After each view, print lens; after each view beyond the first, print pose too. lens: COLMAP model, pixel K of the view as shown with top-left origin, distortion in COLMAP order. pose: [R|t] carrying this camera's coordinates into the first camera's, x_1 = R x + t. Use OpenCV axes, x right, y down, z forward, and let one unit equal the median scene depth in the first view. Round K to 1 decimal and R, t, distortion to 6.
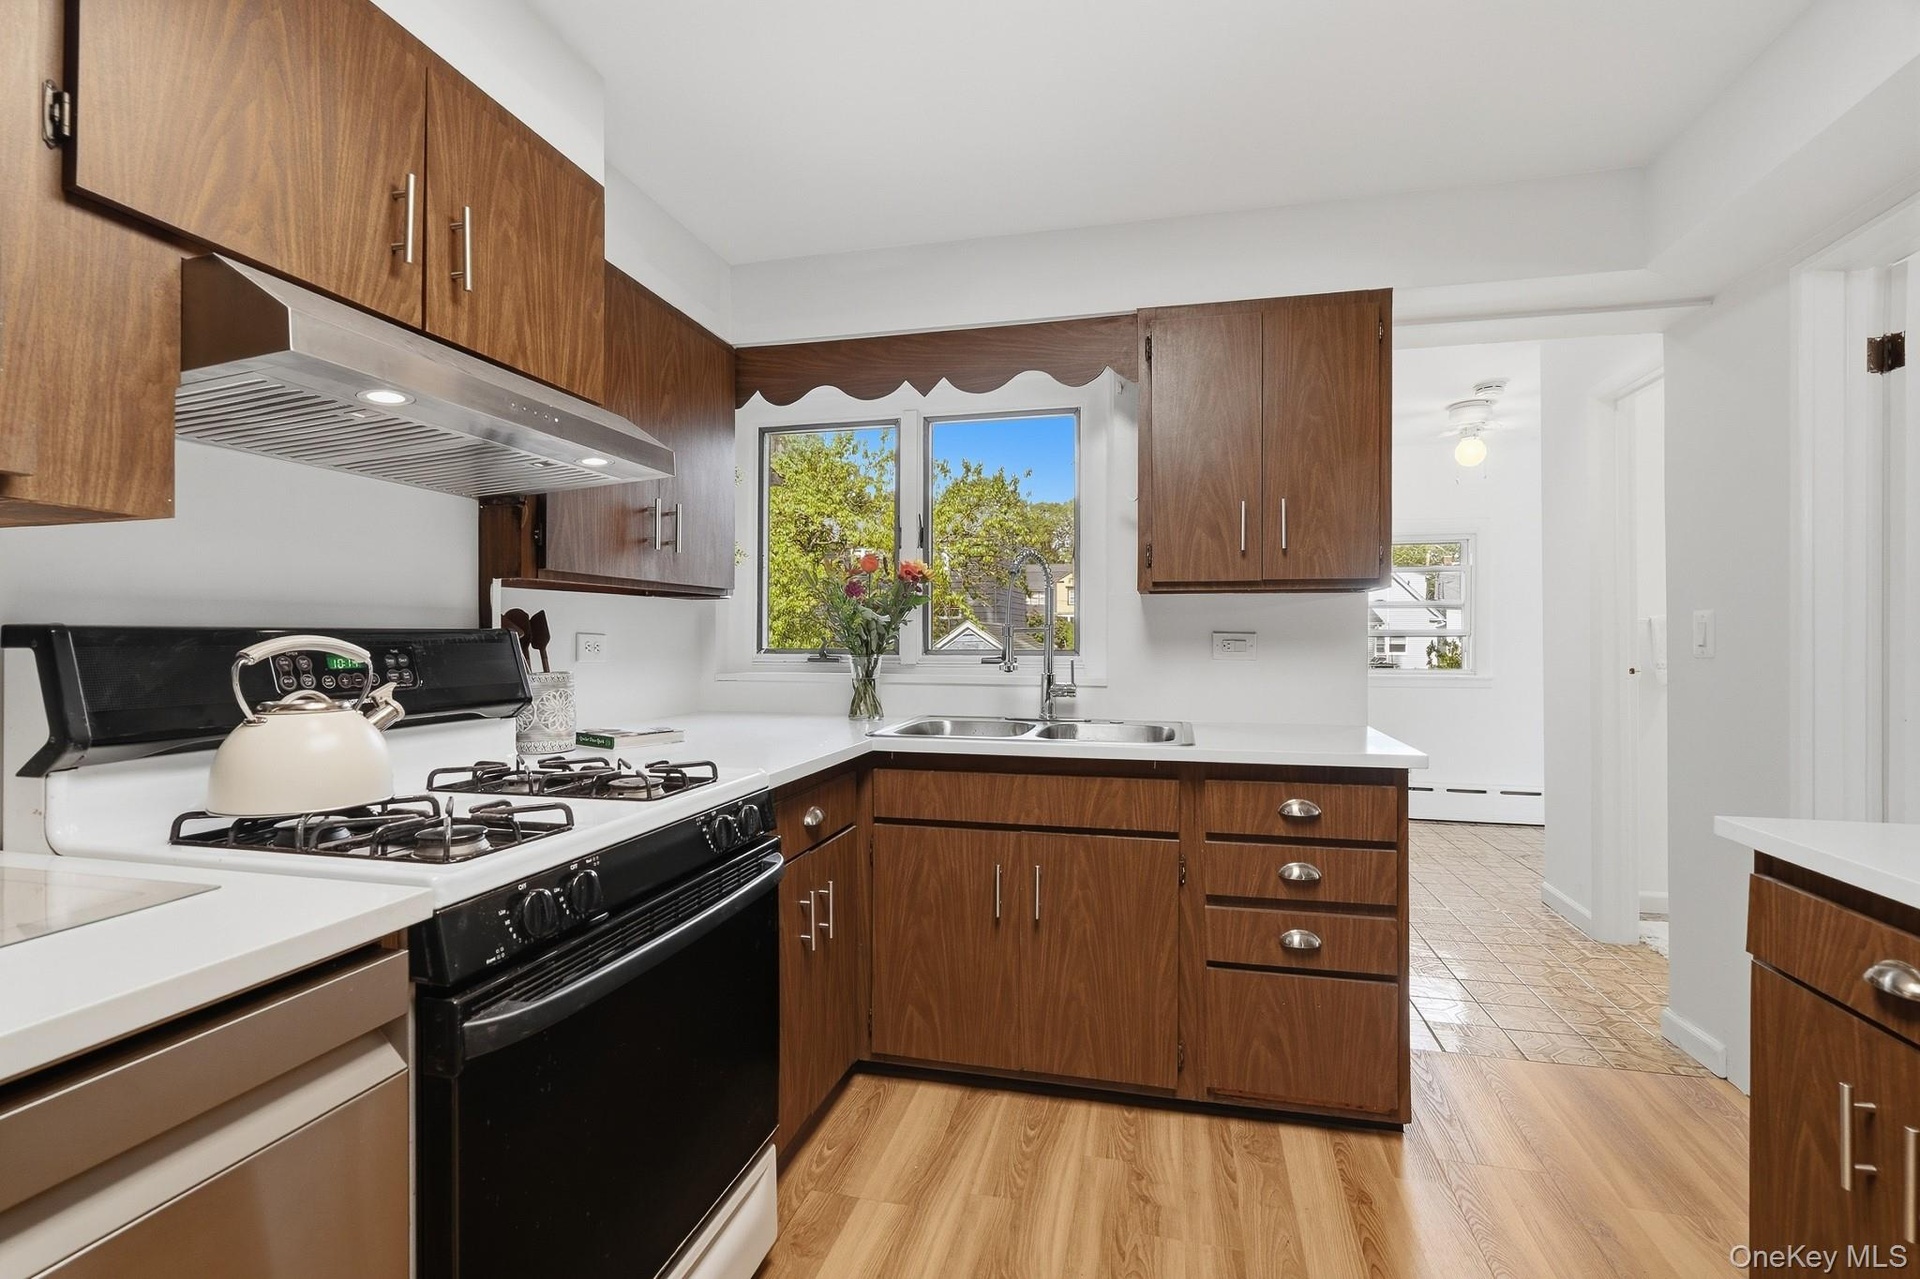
lens RADIAL K [[895.9, 0, 956.3], [0, 895.9, 634.7], [0, 0, 1]] dist [-0.000579, -0.000010]
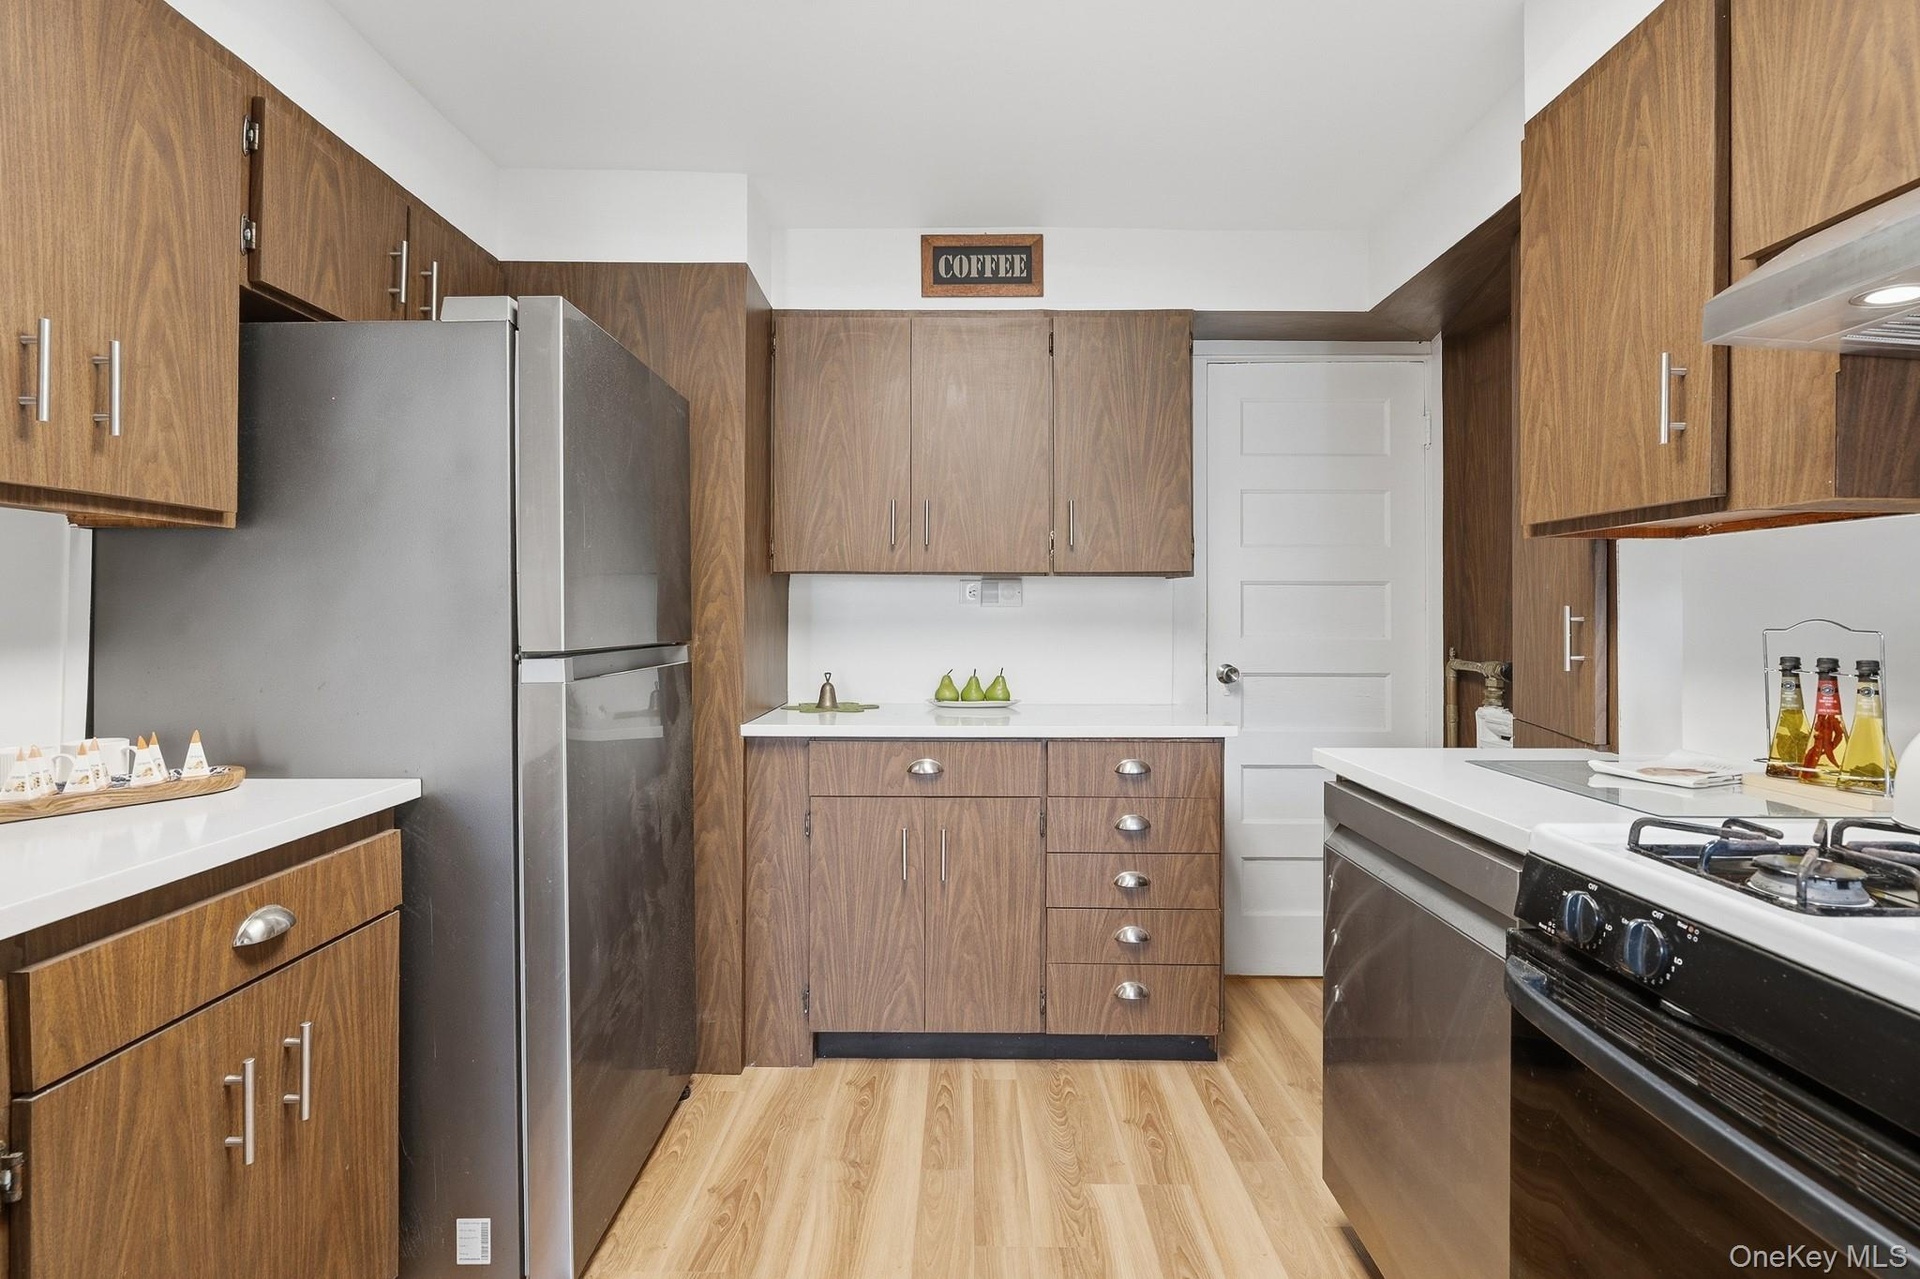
lens RADIAL K [[895.9, 0, 961.5], [0, 895.9, 610.6], [0, 0, 1]] dist [-0.000579, -0.000010]
pose [[-0.975497, -0.002391, -0.220002, 0.275220], [-0.000114, 0.999946, -0.010363, 0.009856], [0.220015, -0.010084, -0.975444, 1.430636]]
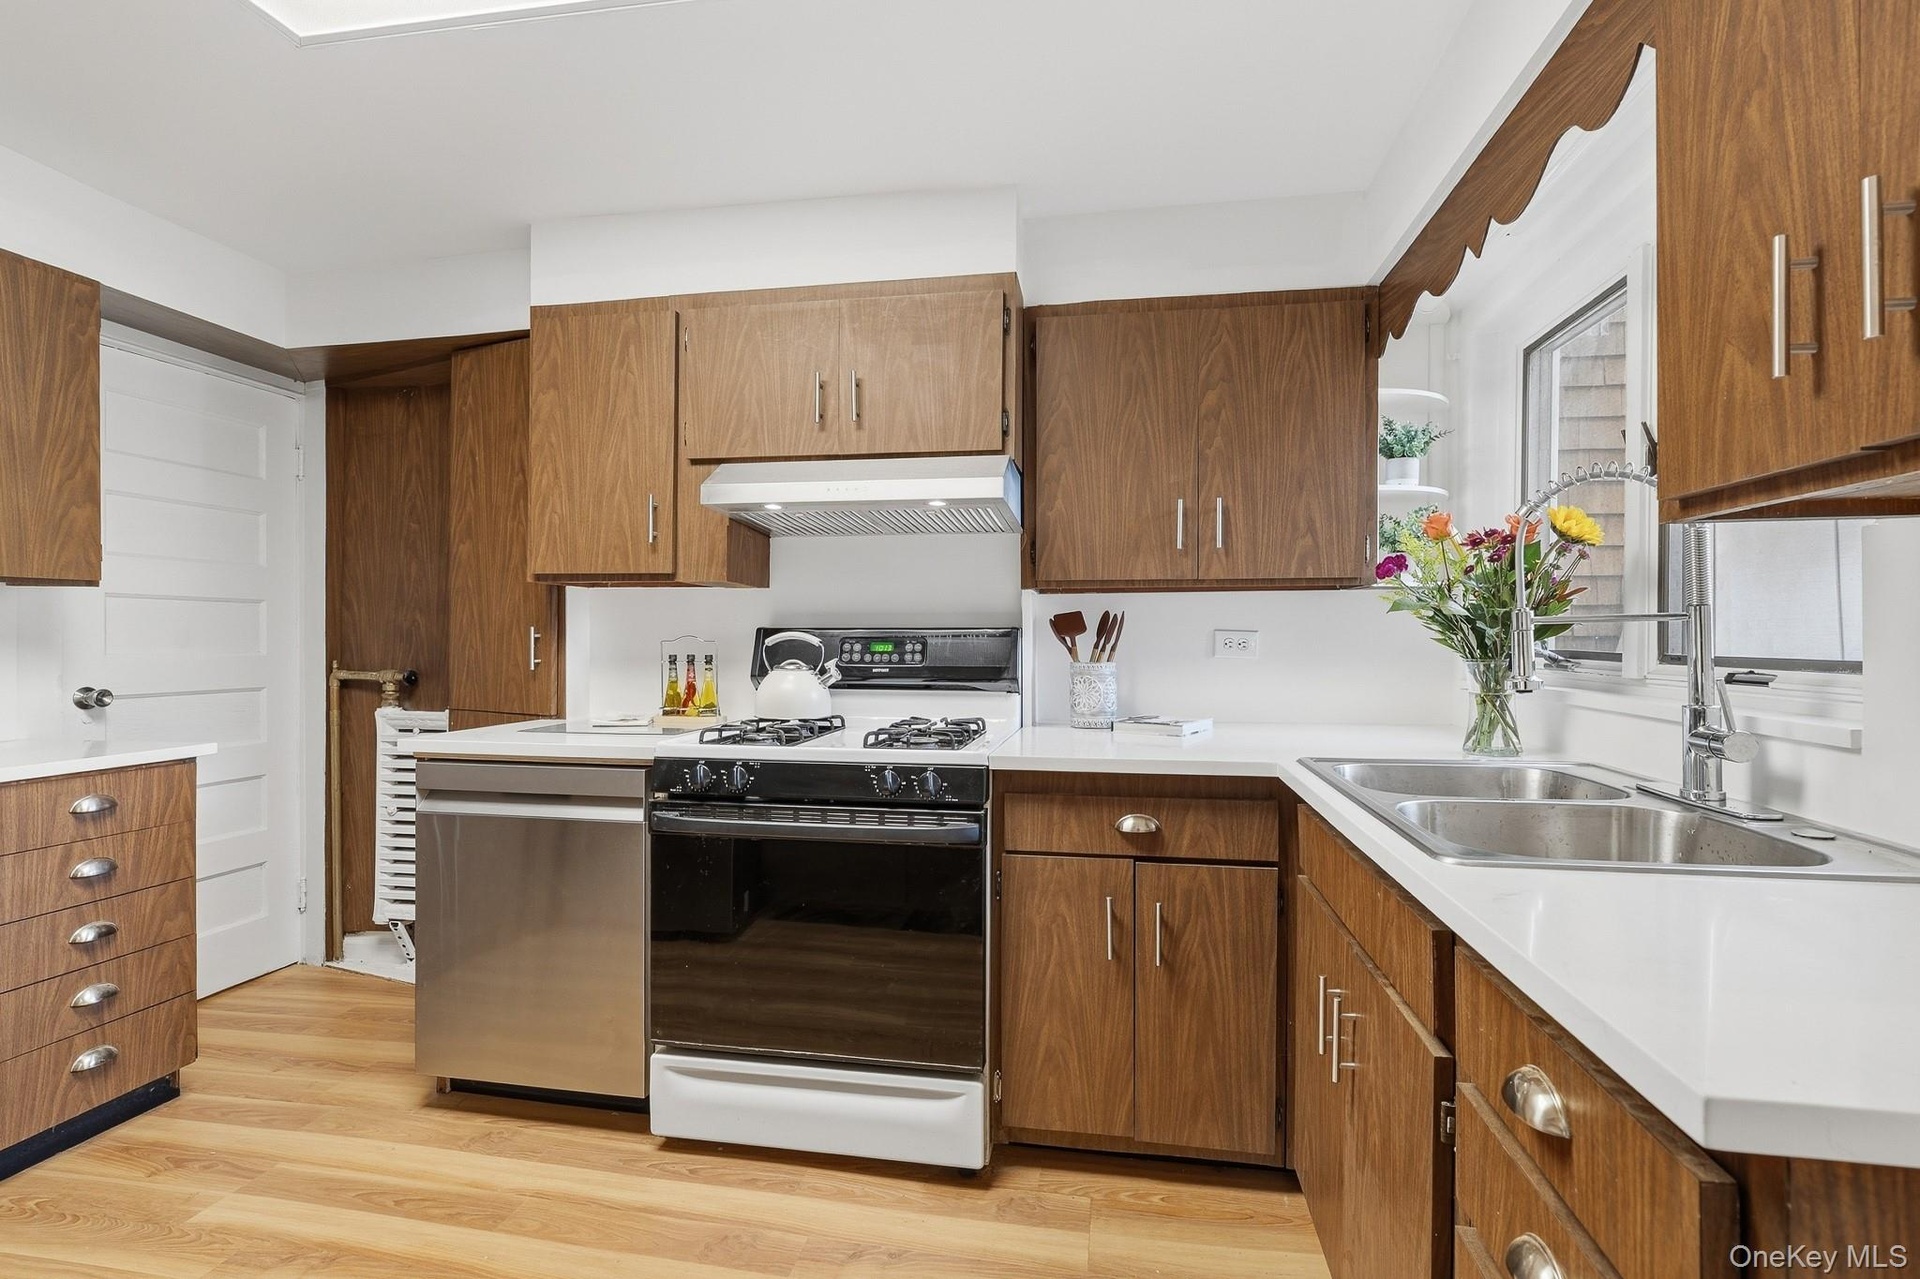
lens RADIAL K [[895.9, 0, 954.8], [0, 895.9, 644.0], [0, 0, 1]] dist [-0.000579, -0.000010]
pose [[0.044872, 0.006946, -0.998969, 1.181601], [0.000264, 0.999976, 0.006965, 0.013687], [0.998993, -0.000577, 0.044869, 1.189800]]
